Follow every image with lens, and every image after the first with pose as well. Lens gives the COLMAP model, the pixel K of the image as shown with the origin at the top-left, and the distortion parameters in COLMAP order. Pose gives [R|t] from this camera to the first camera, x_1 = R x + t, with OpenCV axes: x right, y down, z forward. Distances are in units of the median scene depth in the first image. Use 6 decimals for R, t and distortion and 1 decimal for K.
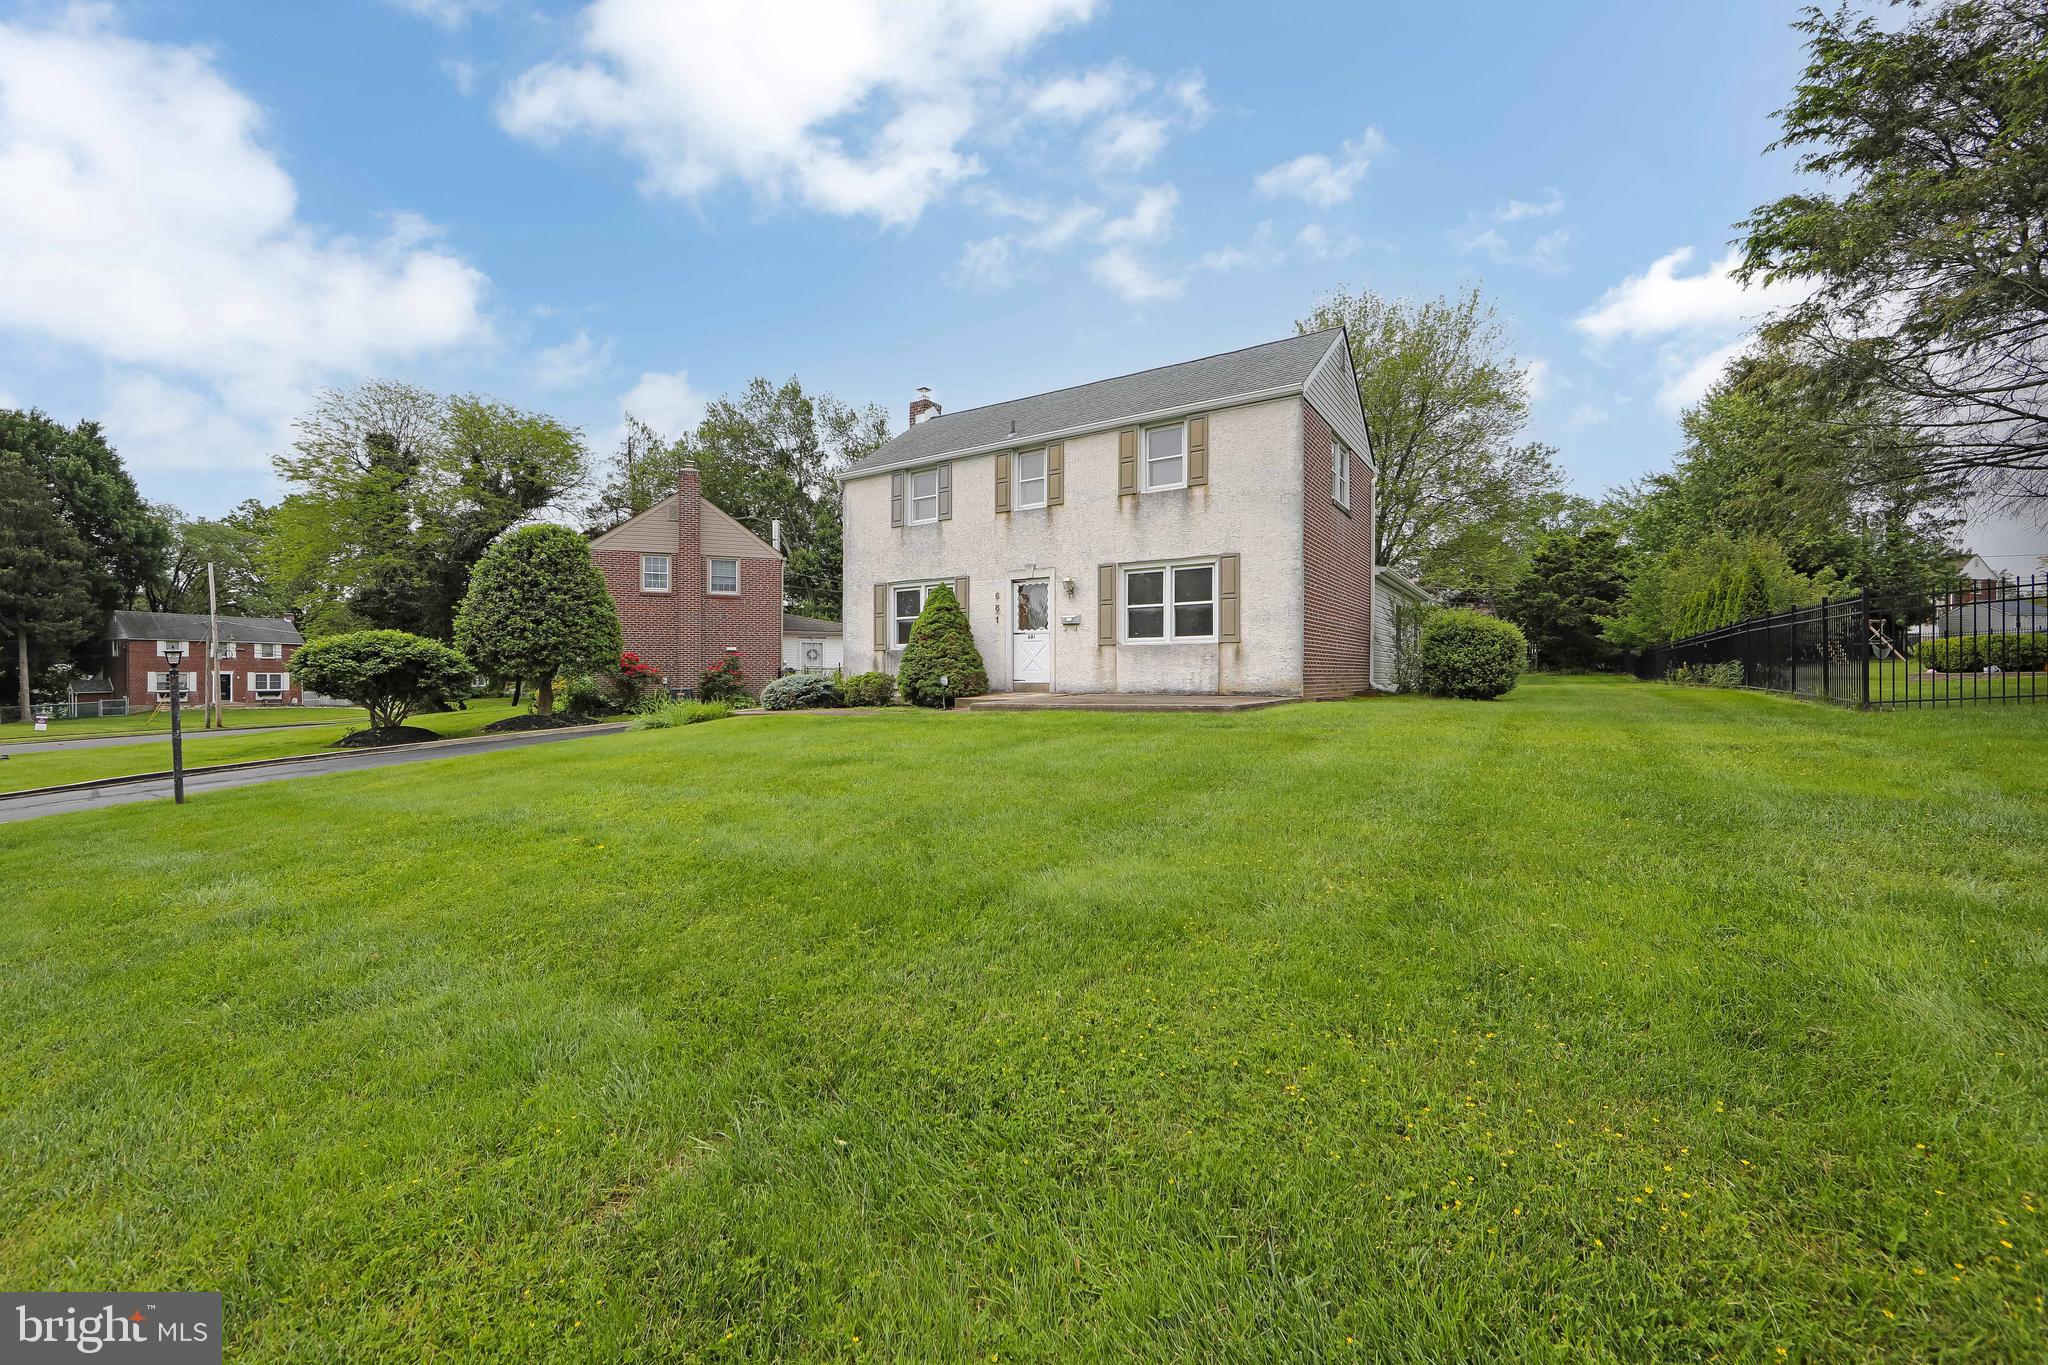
lens RADIAL K [[820.6, 0, 1020.5], [0, 820.6, 662.7], [0, 0, 1]] dist [-0.008762, 0.000019]
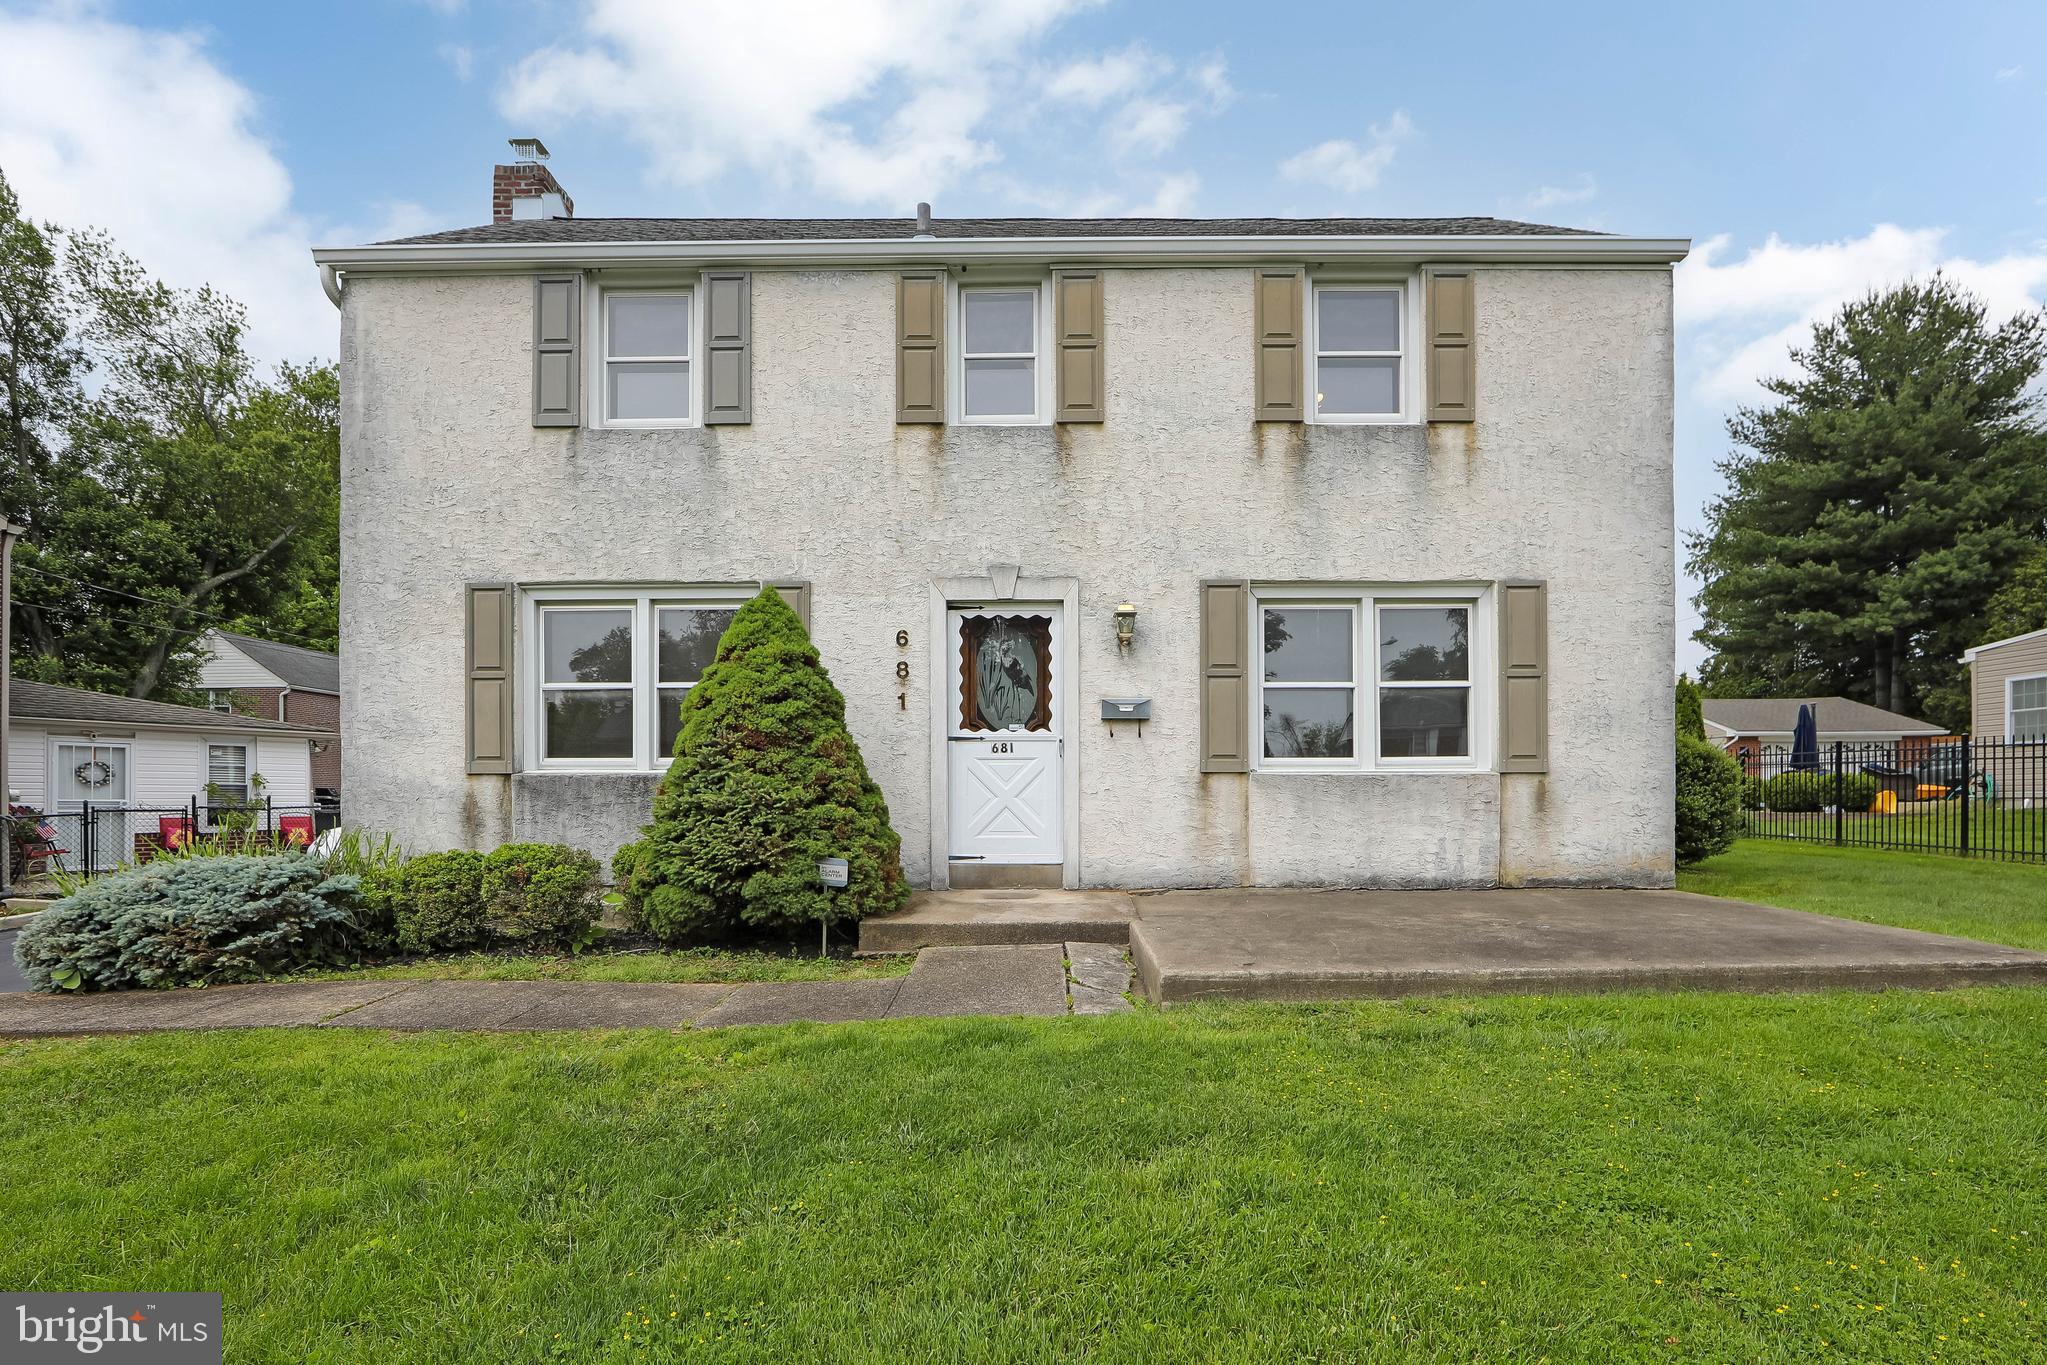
lens RADIAL K [[906.0, 0, 967.8], [0, 906.0, 791.7], [0, 0, 1]] dist [-0.008765, 0.000858]
pose [[0.830117, 0.000659, 0.557588, -0.248287], [-0.006347, 0.999946, 0.008267, -0.014175], [-0.557553, -0.010402, 0.830076, 0.649165]]
